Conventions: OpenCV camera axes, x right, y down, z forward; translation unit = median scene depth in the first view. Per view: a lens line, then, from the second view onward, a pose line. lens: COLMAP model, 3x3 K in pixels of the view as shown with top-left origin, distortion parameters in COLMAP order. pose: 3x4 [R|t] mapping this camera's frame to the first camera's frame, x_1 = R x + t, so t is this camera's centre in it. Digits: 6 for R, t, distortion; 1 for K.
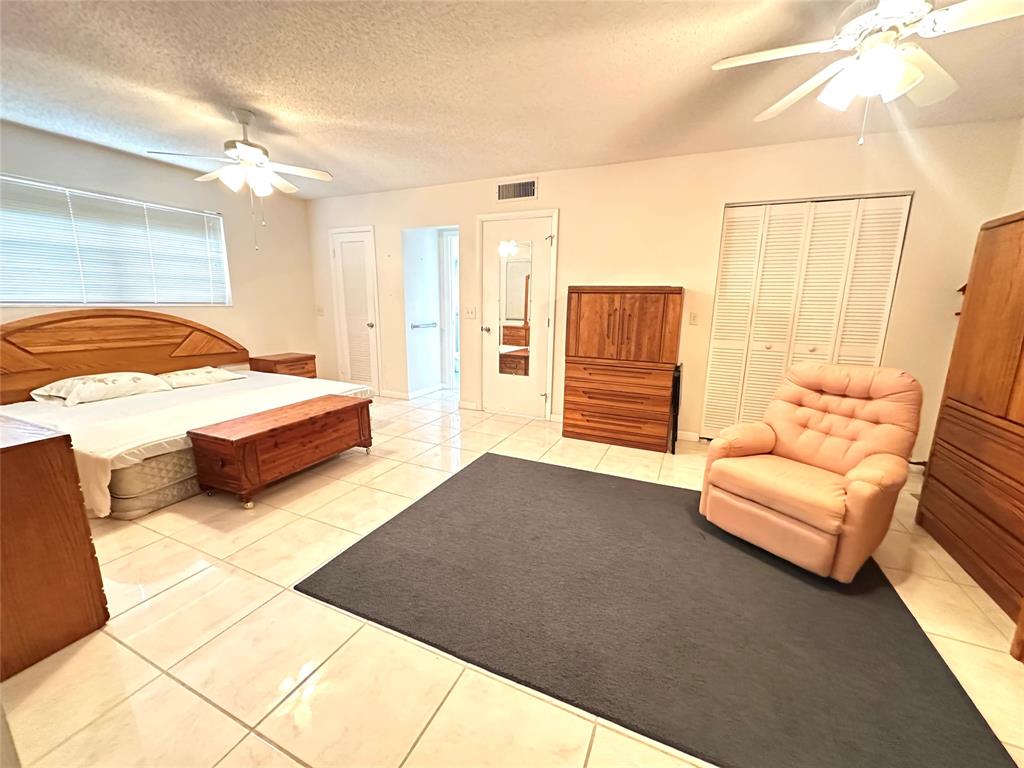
lens RADIAL K [[410.0, 0, 512.8], [0, 410.0, 384.1], [0, 0, 1]] dist [-0.002596, 0.000759]
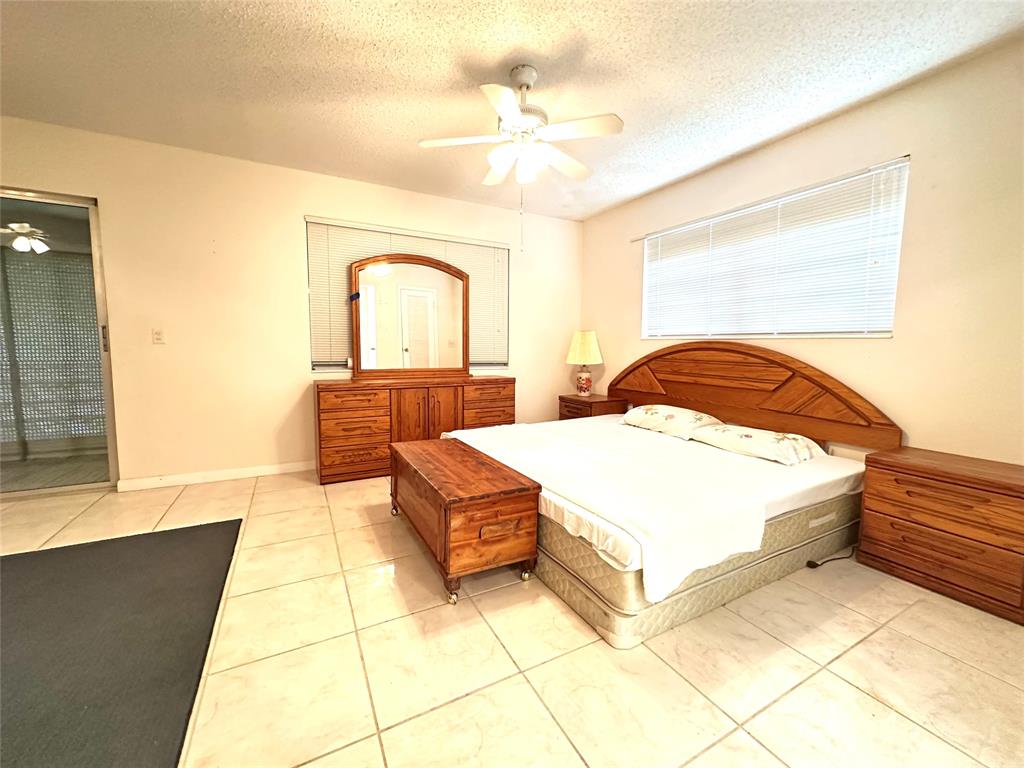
lens RADIAL K [[410.0, 0, 510.0], [0, 410.0, 381.6], [0, 0, 1]] dist [-0.002596, 0.000759]
pose [[-0.609708, 0.048782, -0.791123, -0.006039], [-0.176508, 0.964686, 0.195517, -0.202691], [0.772723, 0.258848, -0.579566, 1.246699]]
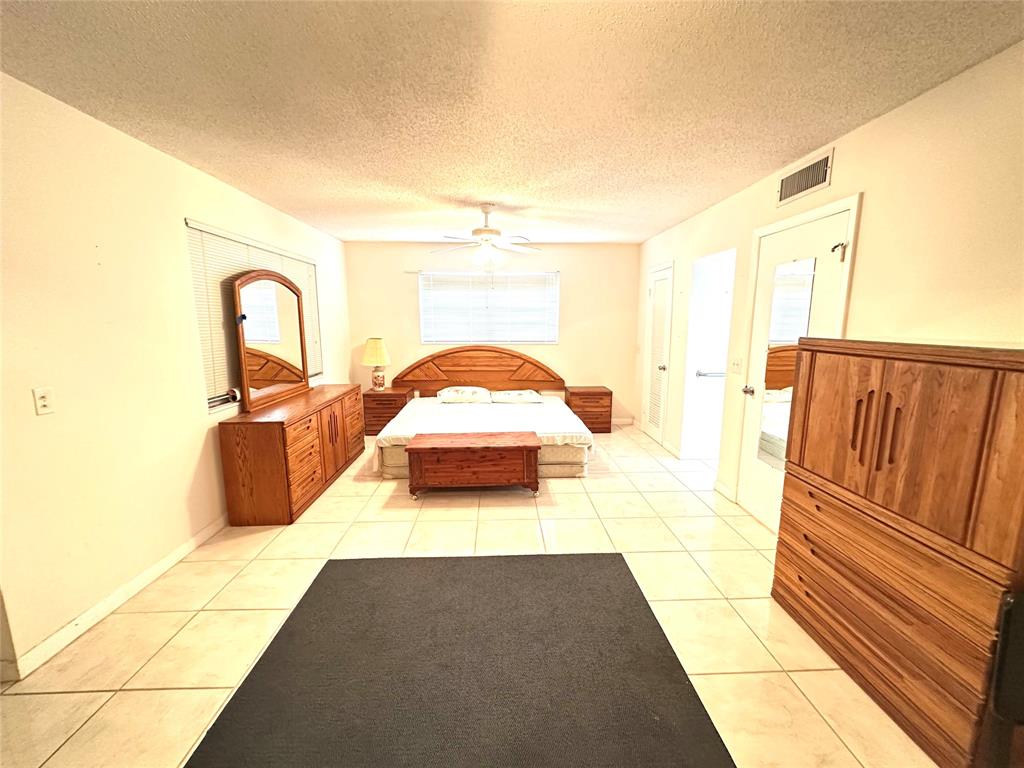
lens RADIAL K [[410.0, 0, 511.0], [0, 410.0, 385.0], [0, 0, 1]] dist [-0.002596, 0.000759]
pose [[0.444375, 0.125187, -0.887051, 0.478689], [-0.171395, 0.983777, 0.052976, -0.144735], [0.879292, 0.128495, 0.458623, 0.430267]]
